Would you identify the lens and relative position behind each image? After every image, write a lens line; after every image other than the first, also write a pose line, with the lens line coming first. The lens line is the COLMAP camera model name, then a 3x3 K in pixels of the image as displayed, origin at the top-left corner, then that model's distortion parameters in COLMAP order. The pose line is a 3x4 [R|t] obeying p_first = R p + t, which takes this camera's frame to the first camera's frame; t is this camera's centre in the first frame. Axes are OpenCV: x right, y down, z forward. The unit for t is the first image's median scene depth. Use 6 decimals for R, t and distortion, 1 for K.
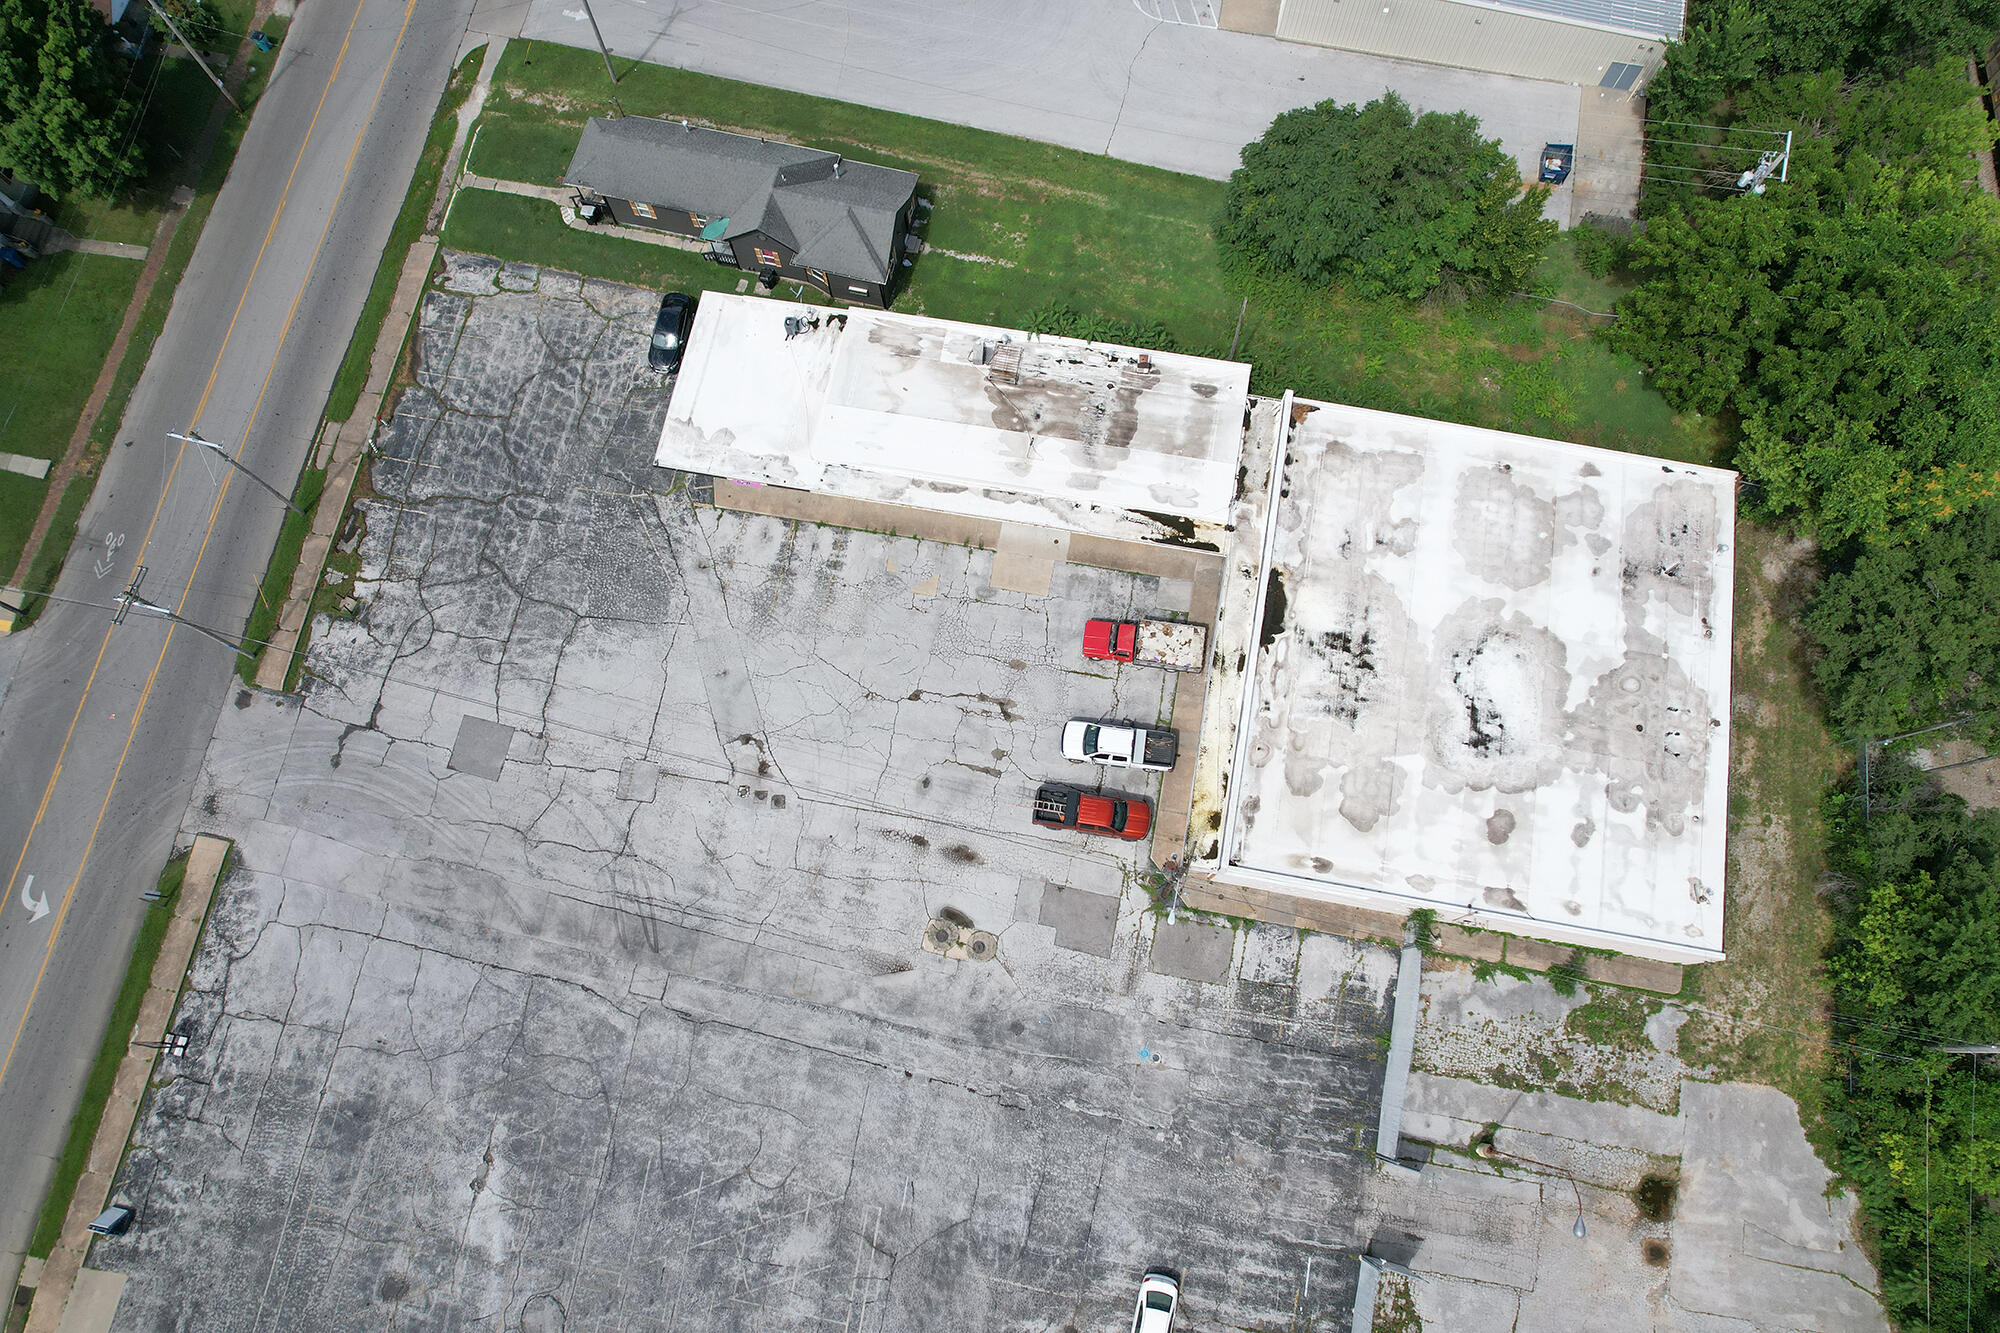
lens RADIAL K [[1277.5, 0, 1004.3], [0, 1277.5, 668.1], [0, 0, 1]] dist [-0.078377, 0.069103]
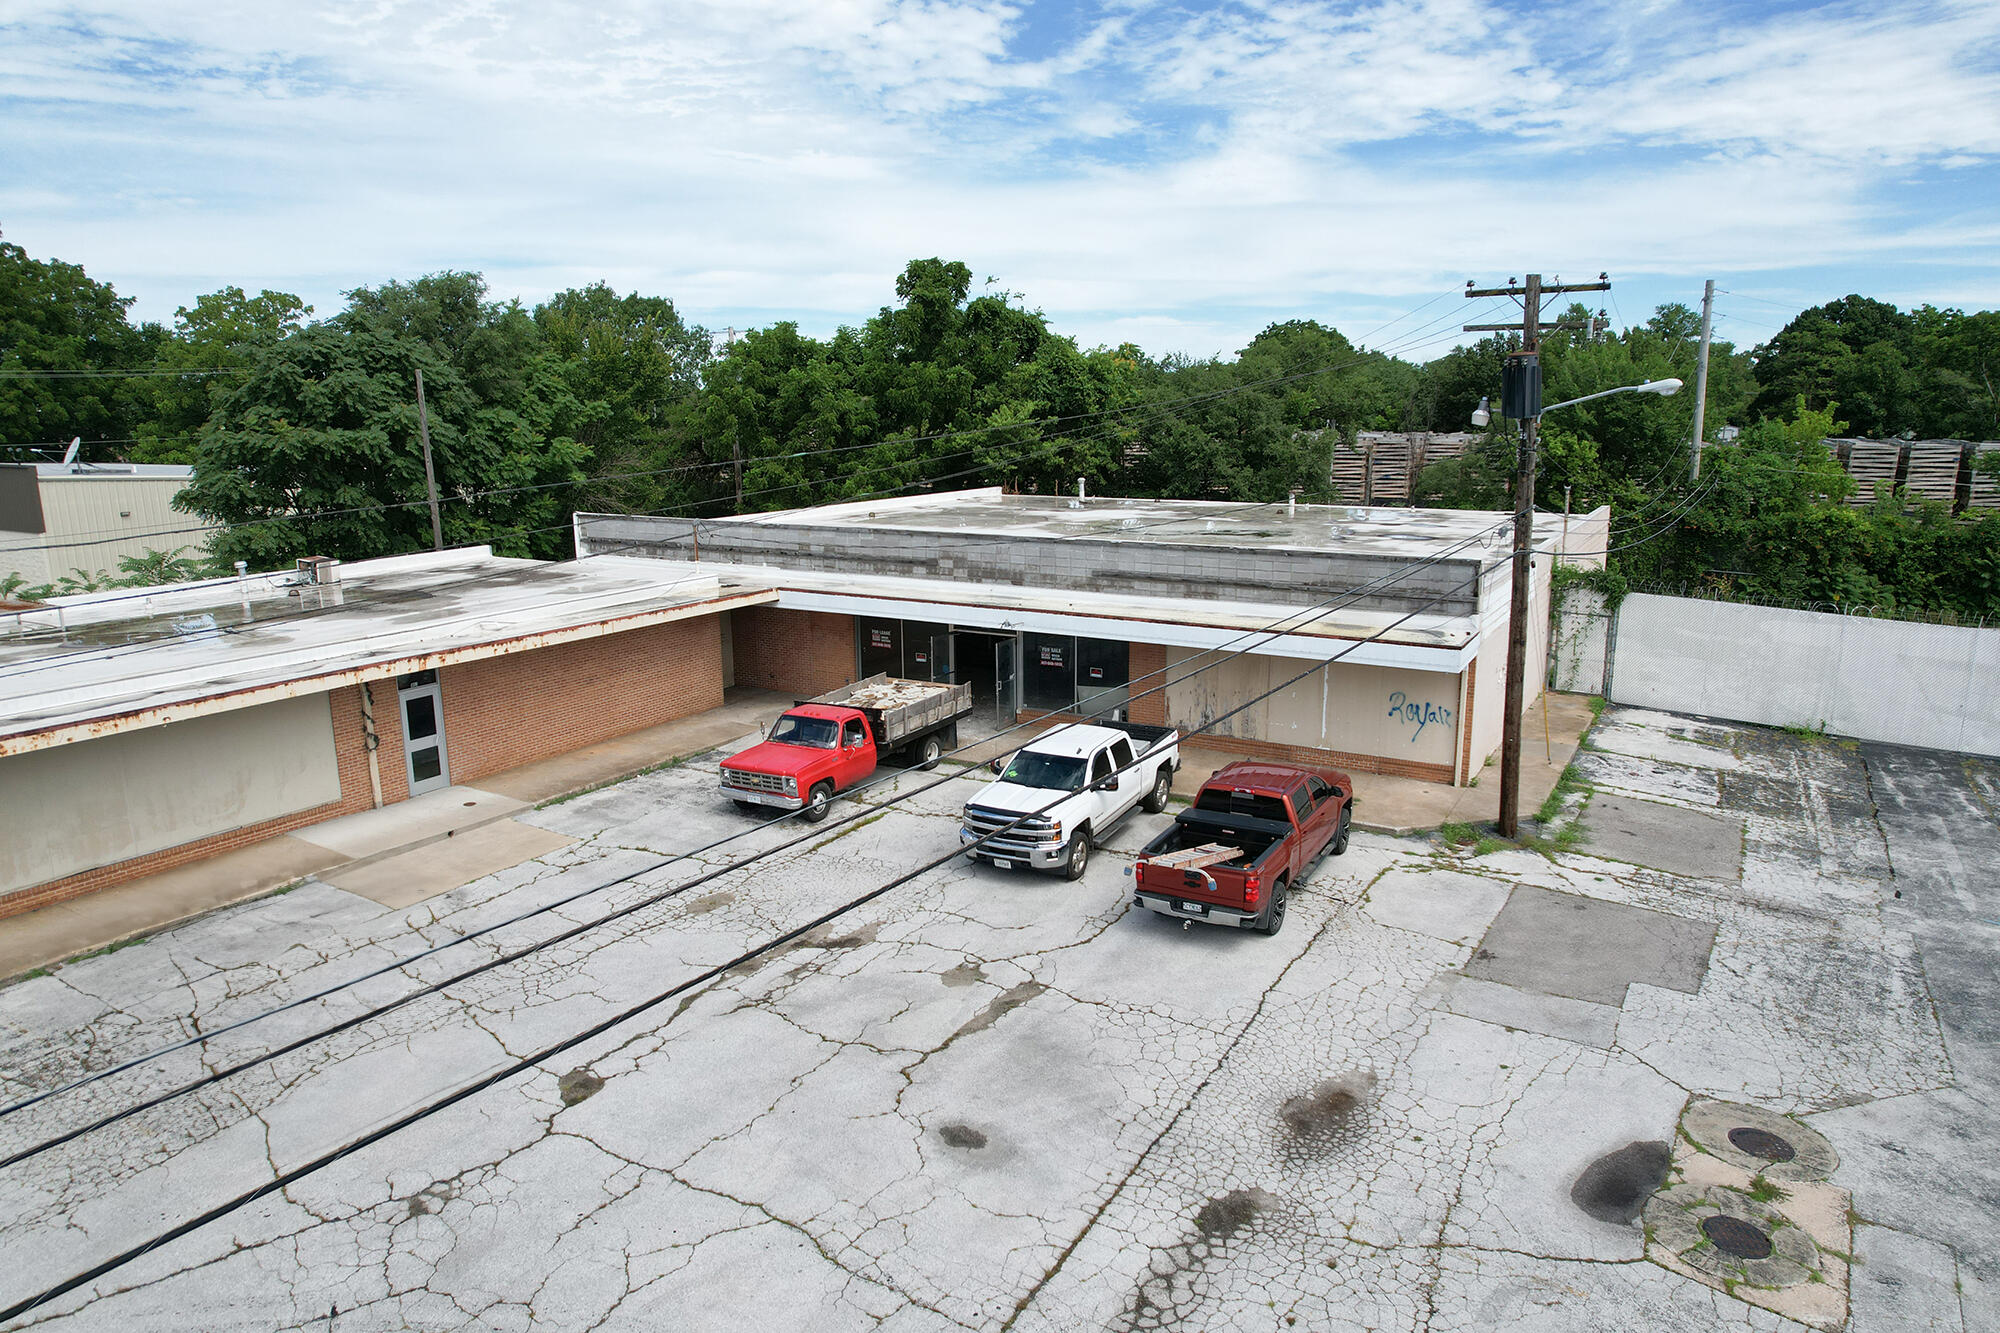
lens RADIAL K [[1277.5, 0, 1006.9], [0, 1277.5, 671.1], [0, 0, 1]] dist [-0.078377, 0.069103]
pose [[0.344735, -0.183528, 0.920584, -0.245825], [0.902406, 0.334858, -0.271170, 0.131315], [-0.258498, 0.924223, 0.281054, 0.887006]]
